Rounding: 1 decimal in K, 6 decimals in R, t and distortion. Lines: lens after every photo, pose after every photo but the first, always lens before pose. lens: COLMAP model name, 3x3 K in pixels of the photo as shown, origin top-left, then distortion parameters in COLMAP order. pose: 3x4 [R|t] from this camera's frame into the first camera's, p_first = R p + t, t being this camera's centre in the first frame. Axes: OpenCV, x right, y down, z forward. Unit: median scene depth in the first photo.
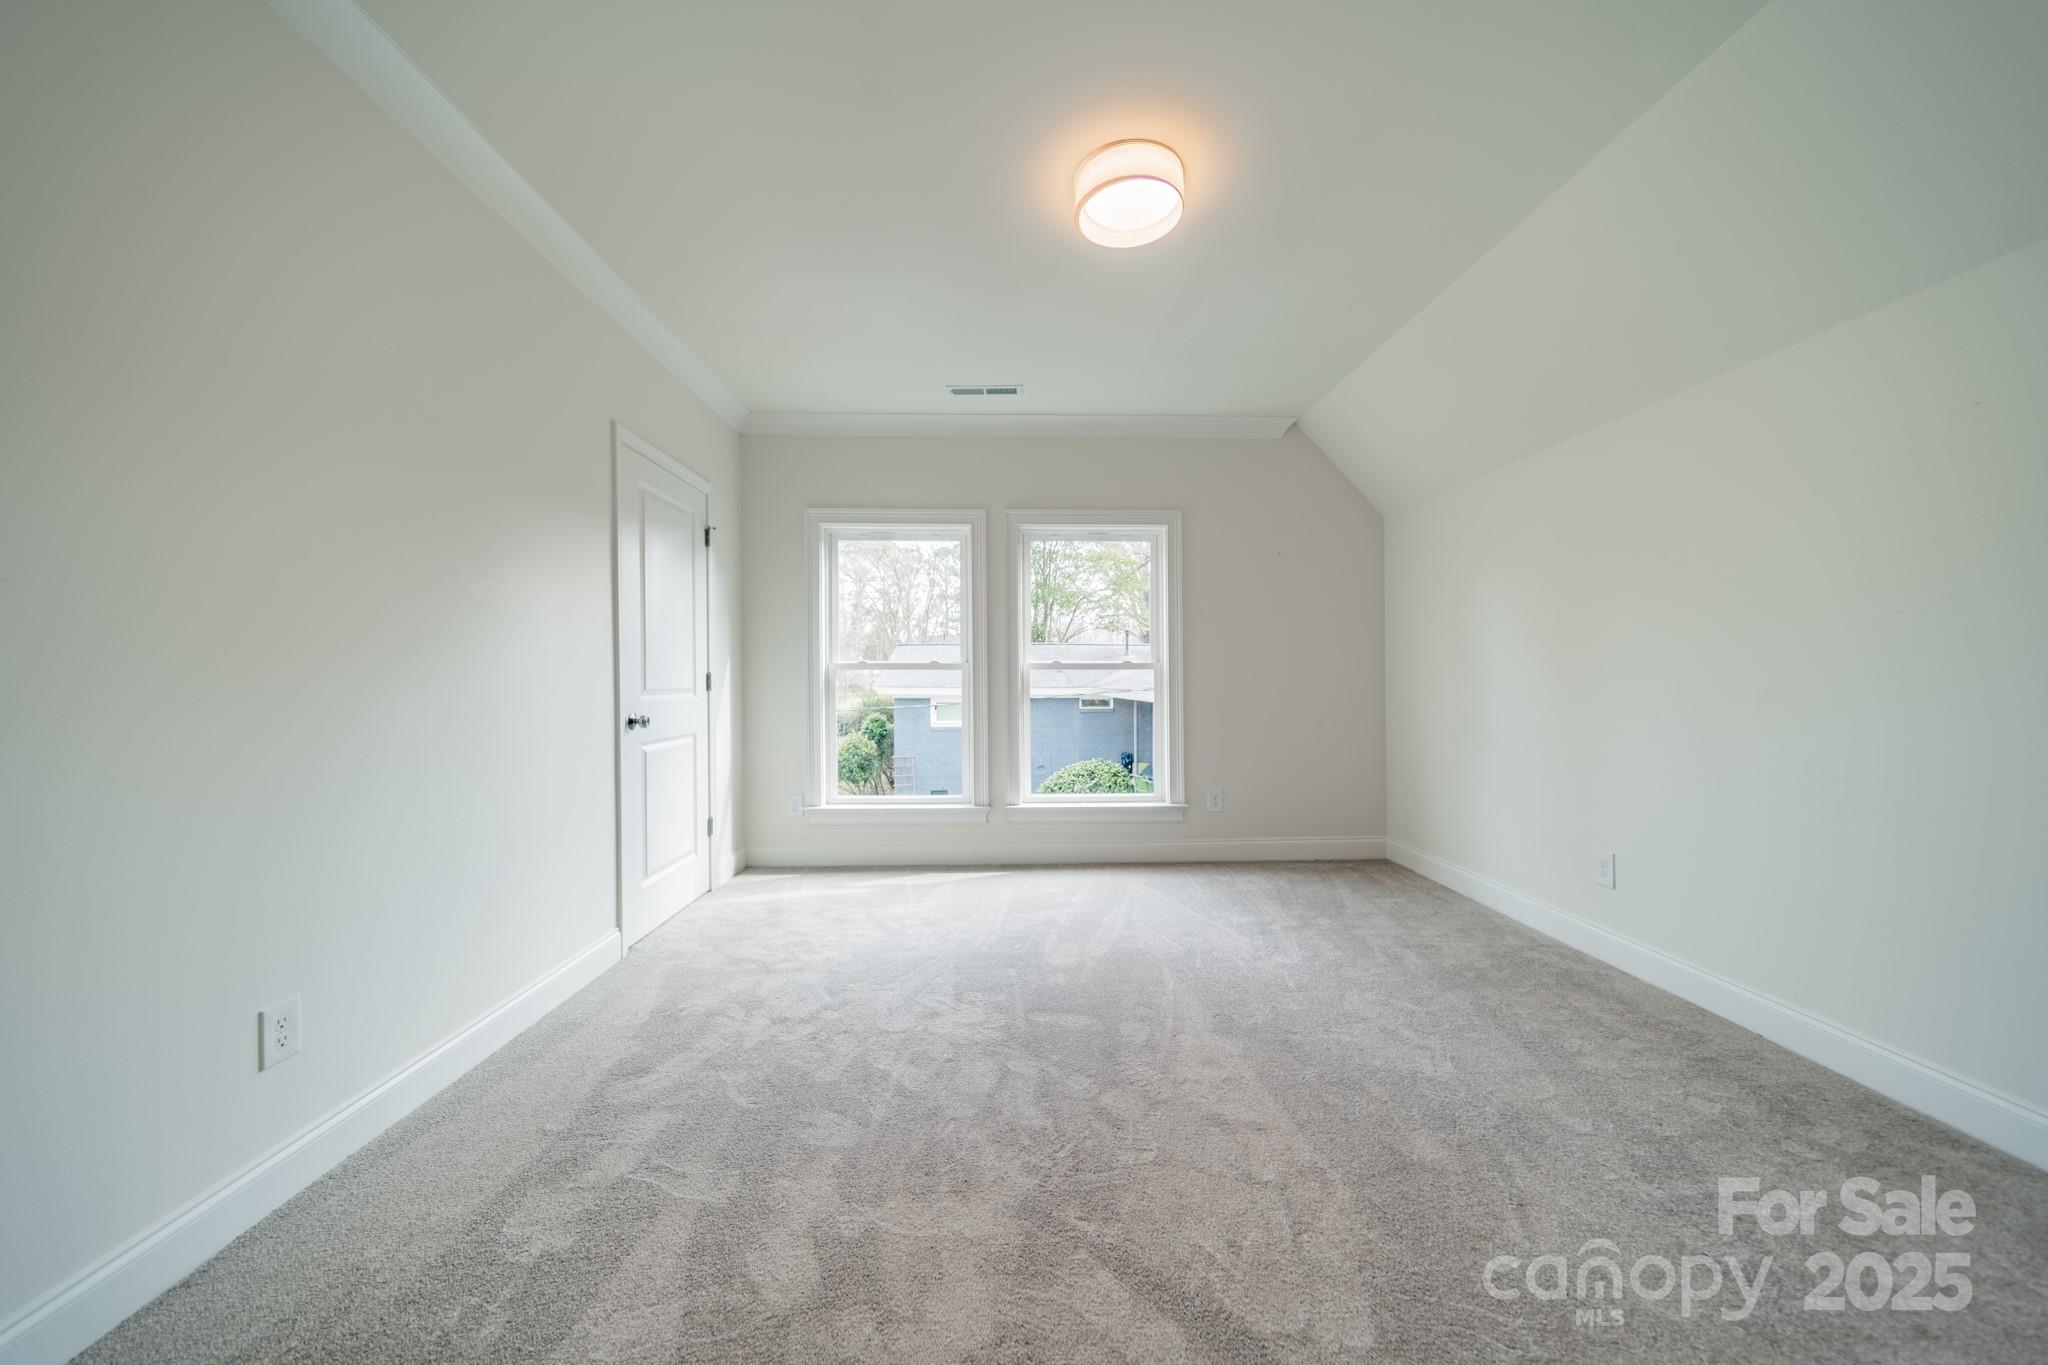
lens RADIAL K [[718.6, 0, 1026.5], [0, 718.6, 680.8], [0, 0, 1]] dist [0.006203, 0.000344]
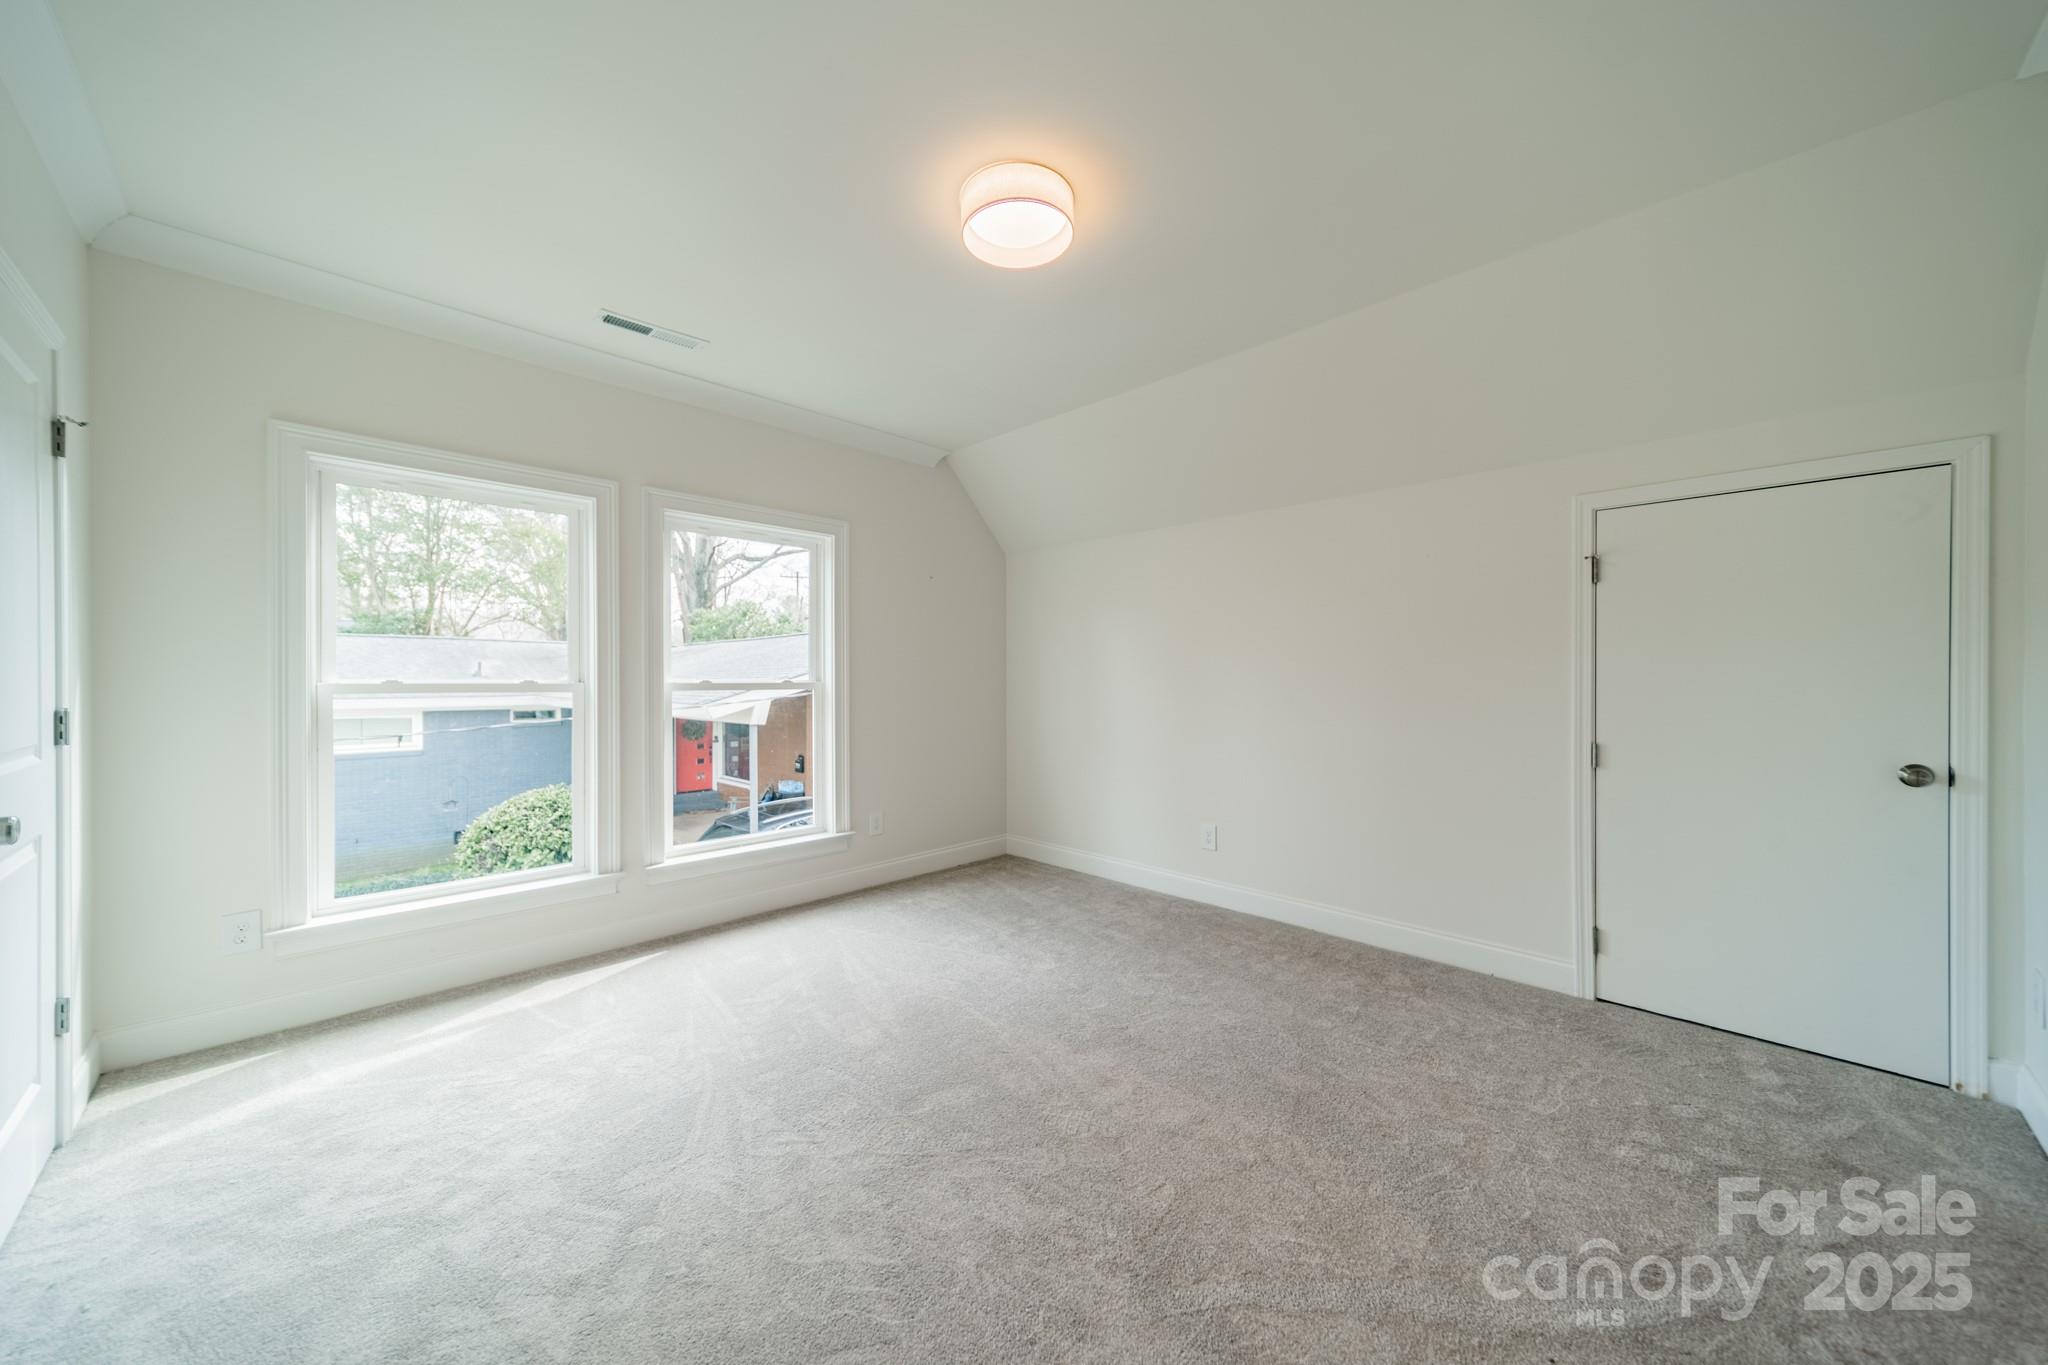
lens RADIAL K [[718.6, 0, 1024.0], [0, 718.6, 677.4], [0, 0, 1]] dist [0.006203, 0.000344]
pose [[0.726874, 0.003092, 0.686764, -0.332024], [0.001231, 0.999982, -0.005805, -0.032718], [-0.686770, 0.005065, 0.726857, 0.188026]]
